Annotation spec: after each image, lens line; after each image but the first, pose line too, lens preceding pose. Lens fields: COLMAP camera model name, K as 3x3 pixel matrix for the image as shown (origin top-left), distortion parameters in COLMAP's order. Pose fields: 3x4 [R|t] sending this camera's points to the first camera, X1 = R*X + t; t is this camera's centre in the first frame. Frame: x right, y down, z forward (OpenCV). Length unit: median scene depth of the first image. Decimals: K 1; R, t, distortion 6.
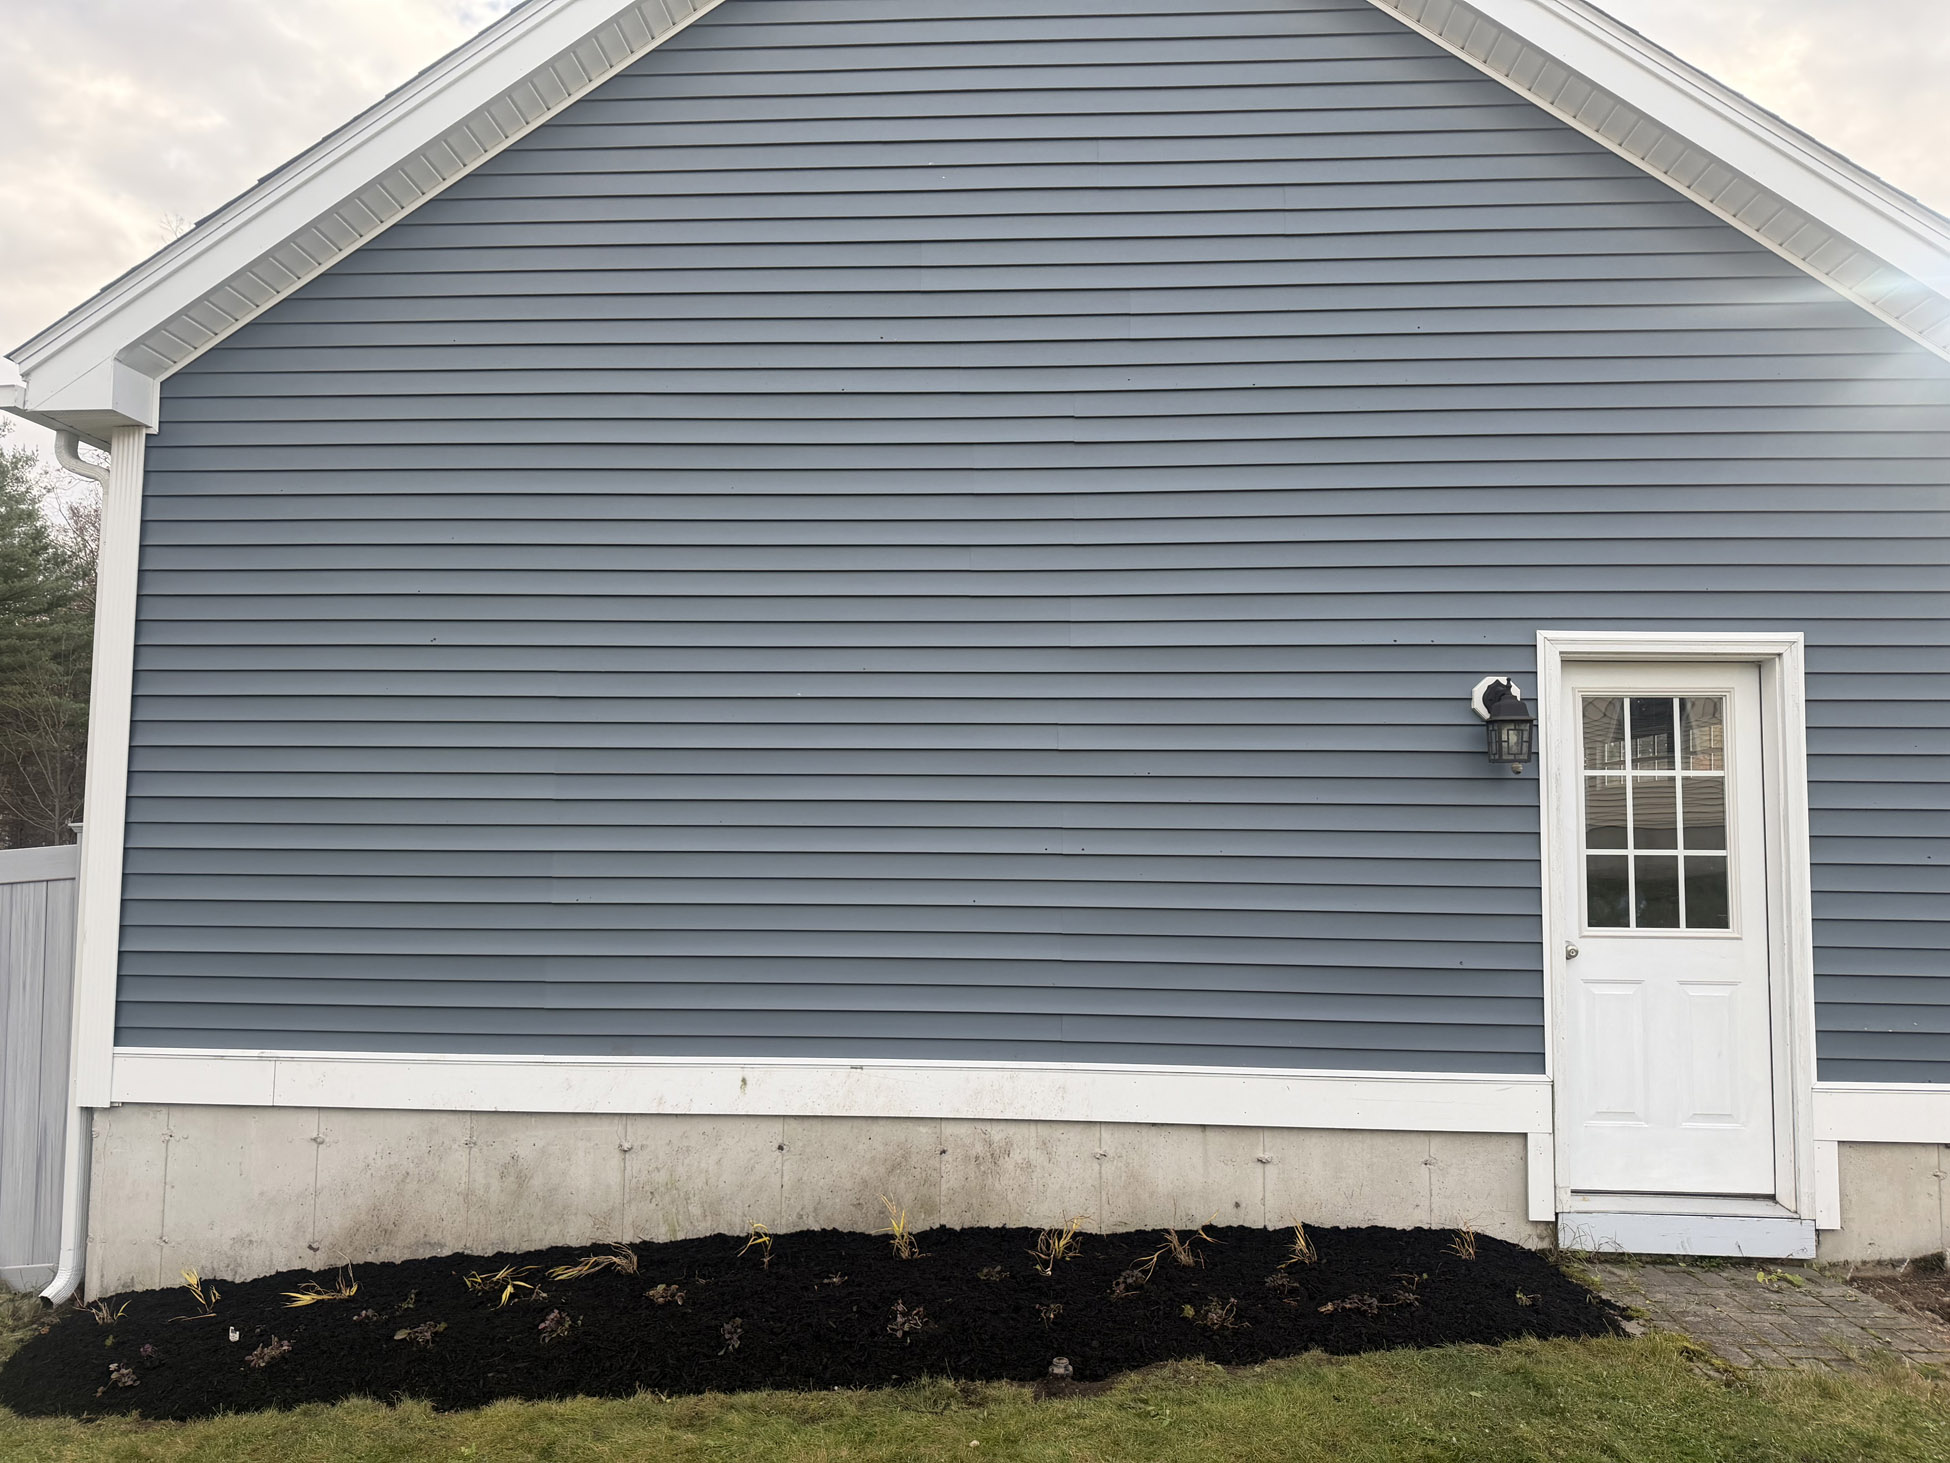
lens RADIAL K [[1375.0, 0, 979.7], [0, 1375.0, 741.3], [0, 0, 1]] dist [0.018078, -0.026677]
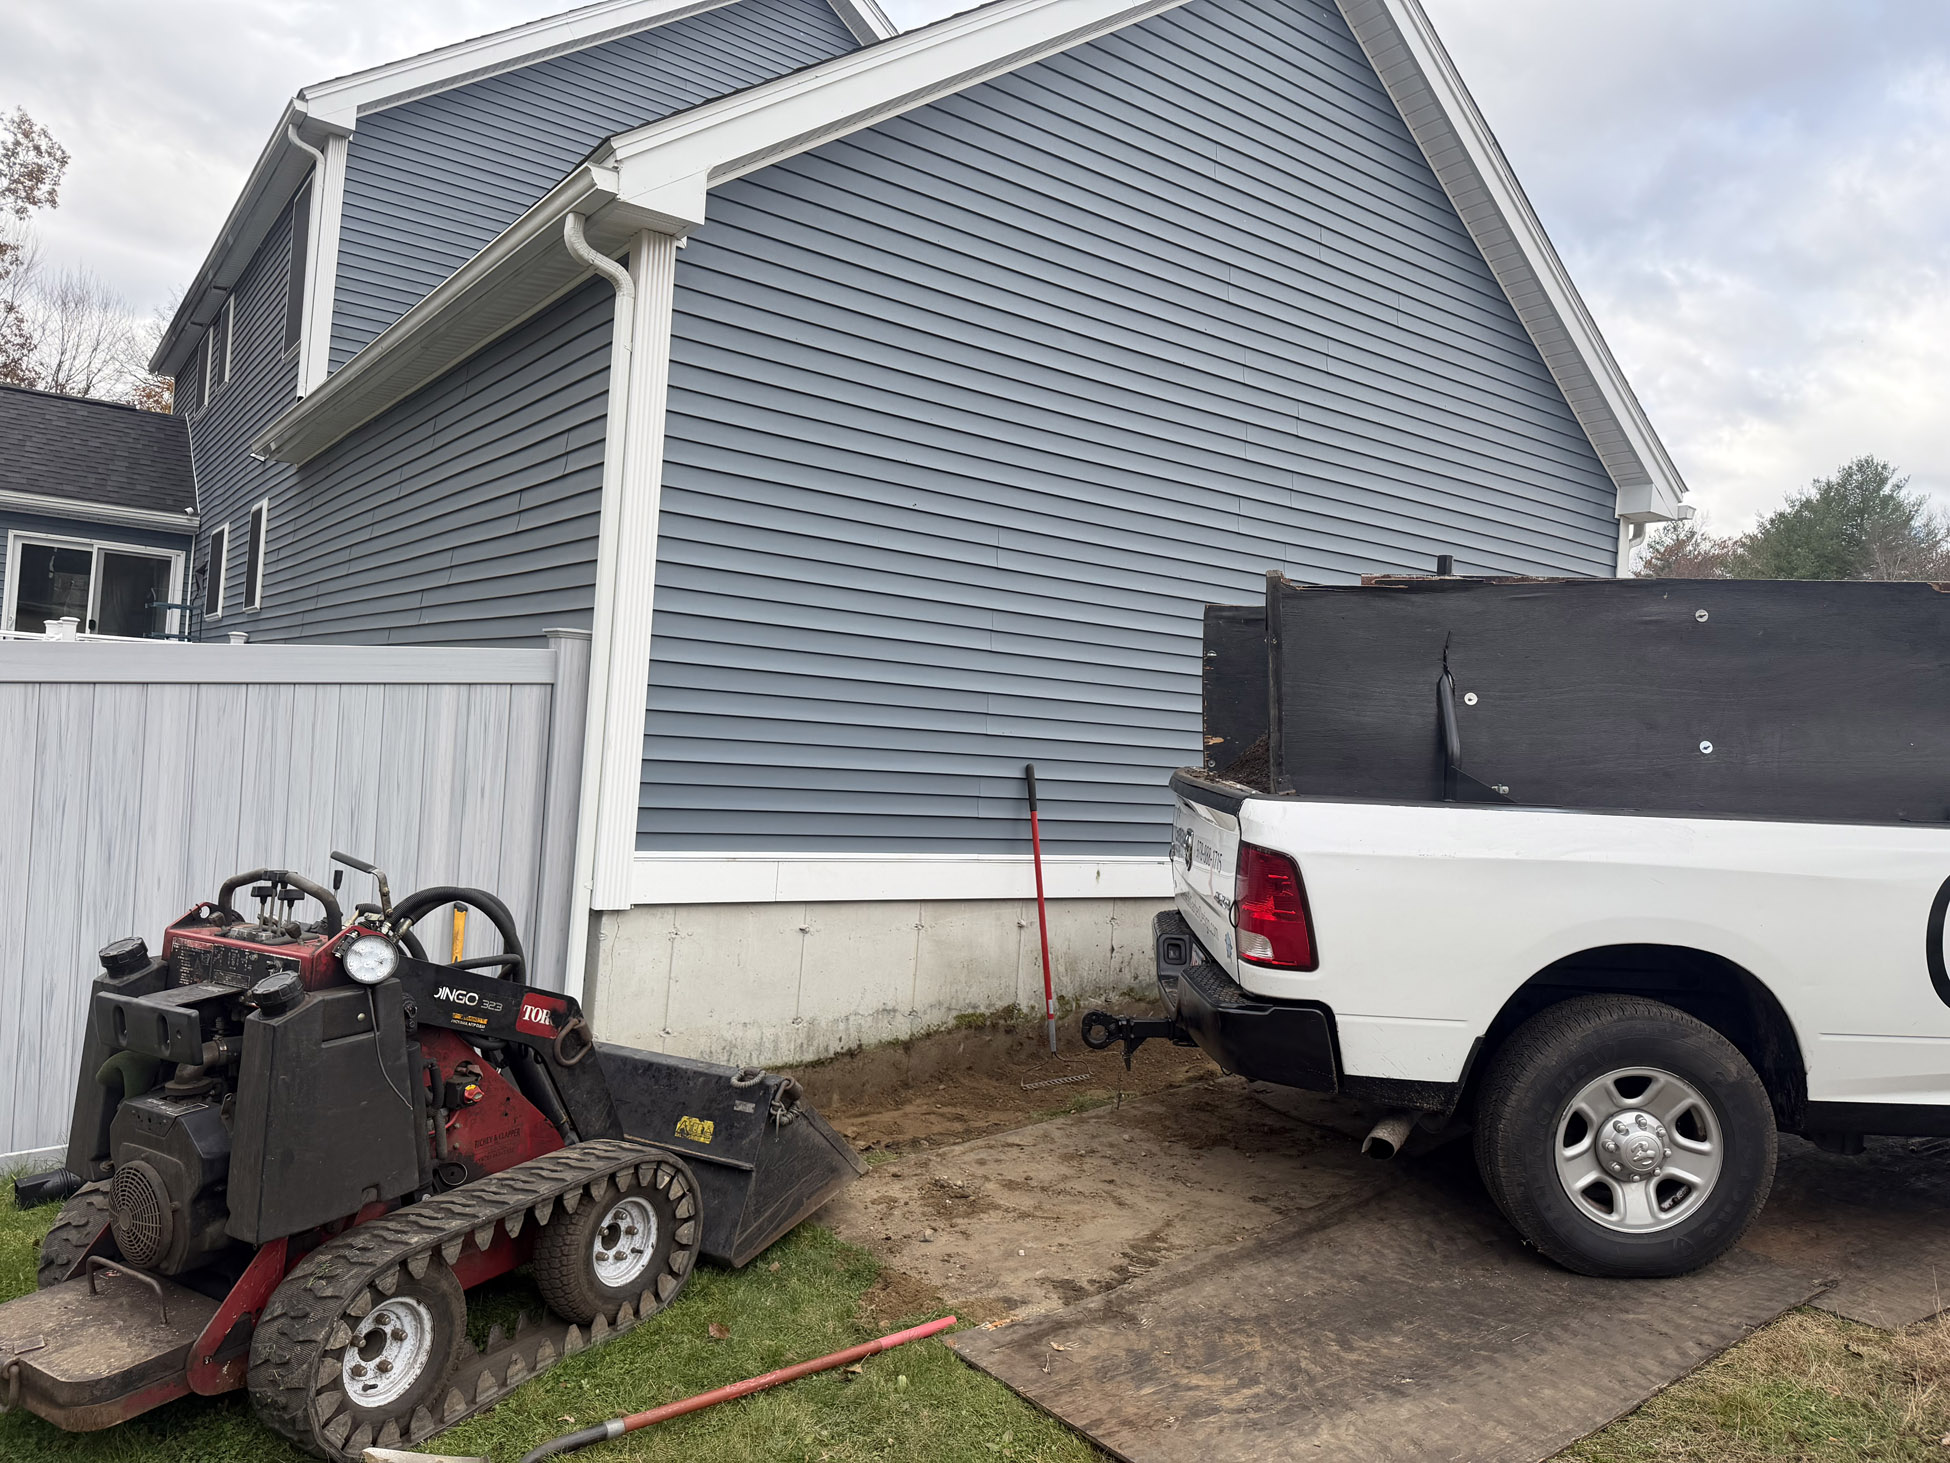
lens RADIAL K [[1335.9, 0, 977.4], [0, 1335.9, 731.4], [0, 0, 1]] dist [0.178665, -0.109711]
pose [[0.768721, 0.053726, 0.637324, -1.112663], [-0.107177, 0.993196, 0.045547, 0.061388], [-0.630540, -0.103320, 0.769249, 0.072815]]
